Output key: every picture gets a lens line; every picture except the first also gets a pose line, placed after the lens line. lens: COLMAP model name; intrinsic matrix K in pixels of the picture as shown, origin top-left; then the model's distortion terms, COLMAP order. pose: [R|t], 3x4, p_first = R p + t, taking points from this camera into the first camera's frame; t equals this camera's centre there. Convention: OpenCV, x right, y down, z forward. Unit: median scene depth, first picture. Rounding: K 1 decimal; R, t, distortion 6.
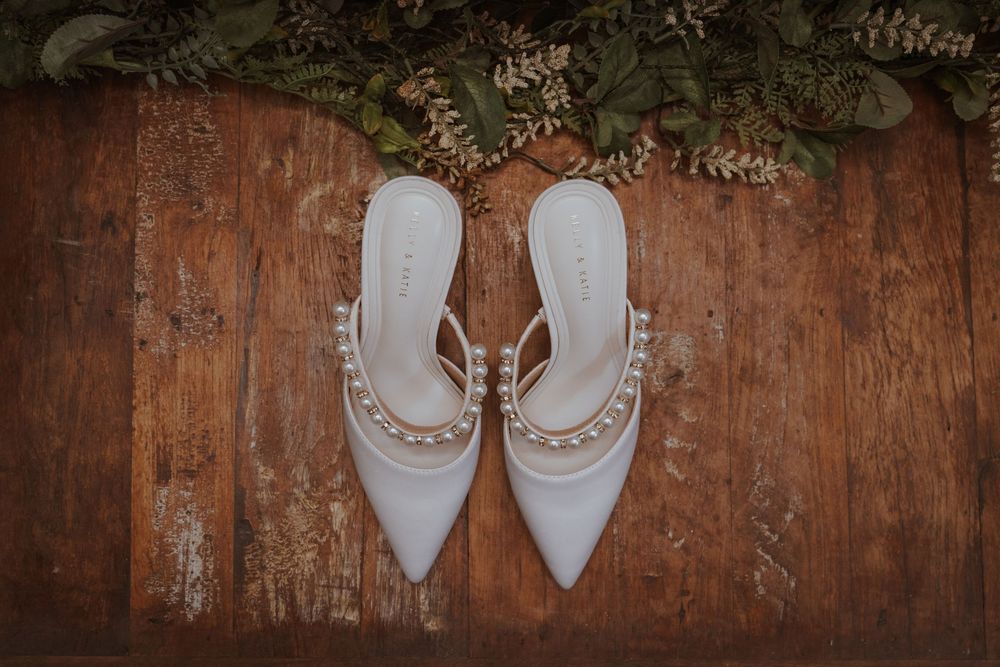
lens RADIAL K [[987.2, 0, 500.0], [0, 987.2, 333.5], [0, 0, 1]] dist [0.071296, 0.002458]
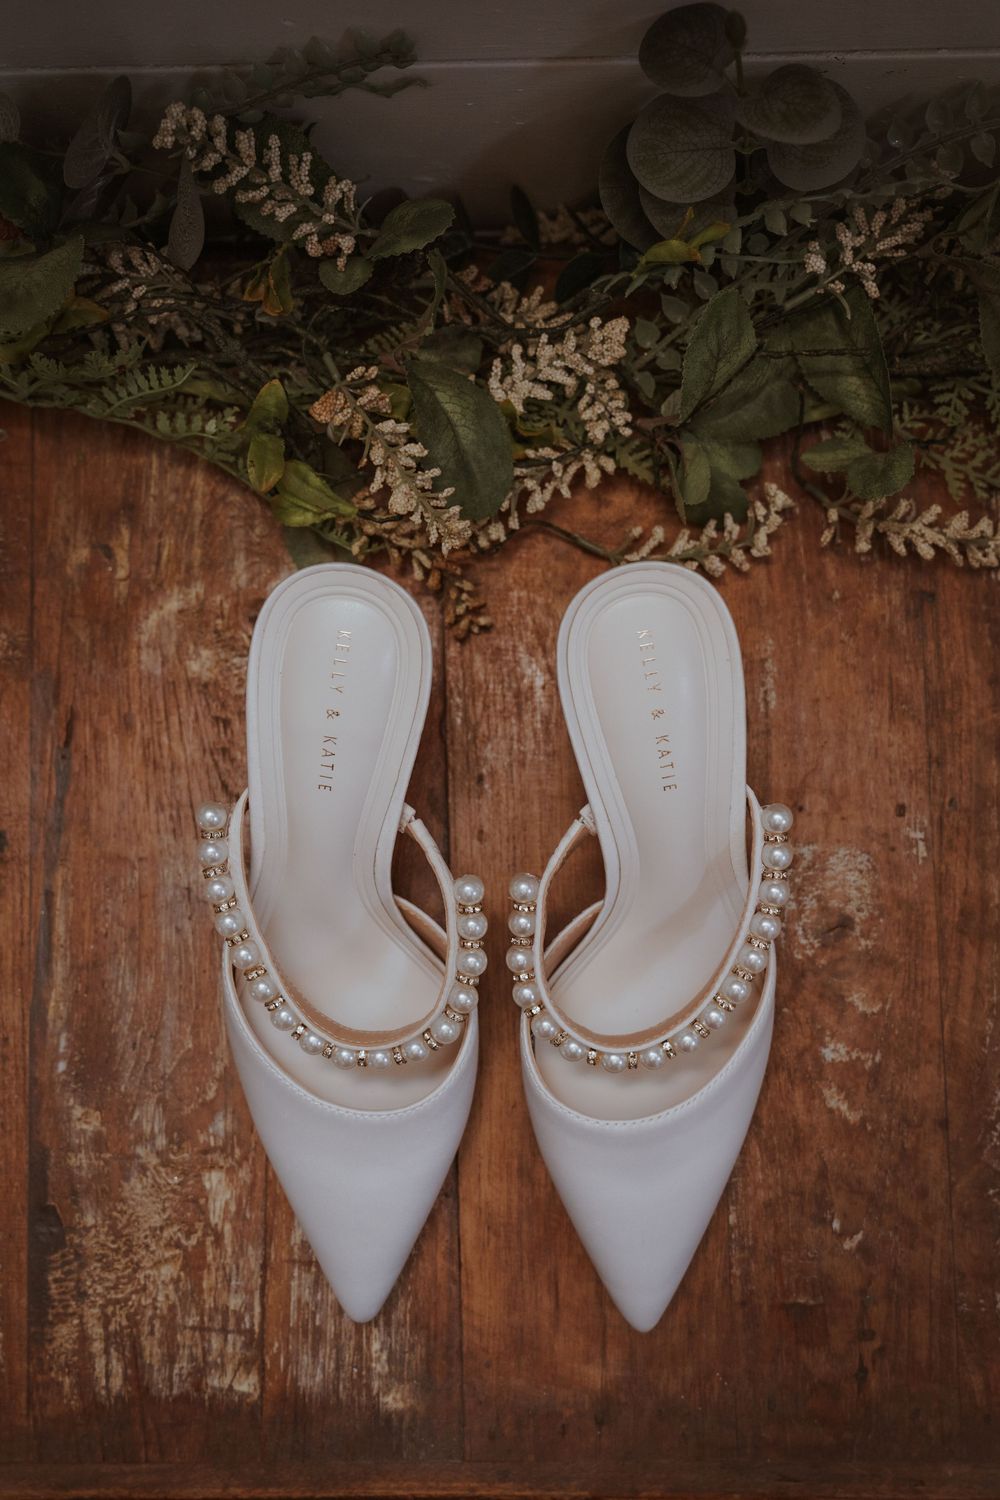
lens RADIAL K [[1417.9, 0, 497.7], [0, 1417.9, 804.2], [0, 0, 1]] dist [0.000398, -0.002399]
pose [[0.999308, -0.019949, -0.031388, 0.018006], [0.019242, 0.999558, -0.022651, -0.010215], [0.031826, 0.022031, 0.999251, 0.227466]]
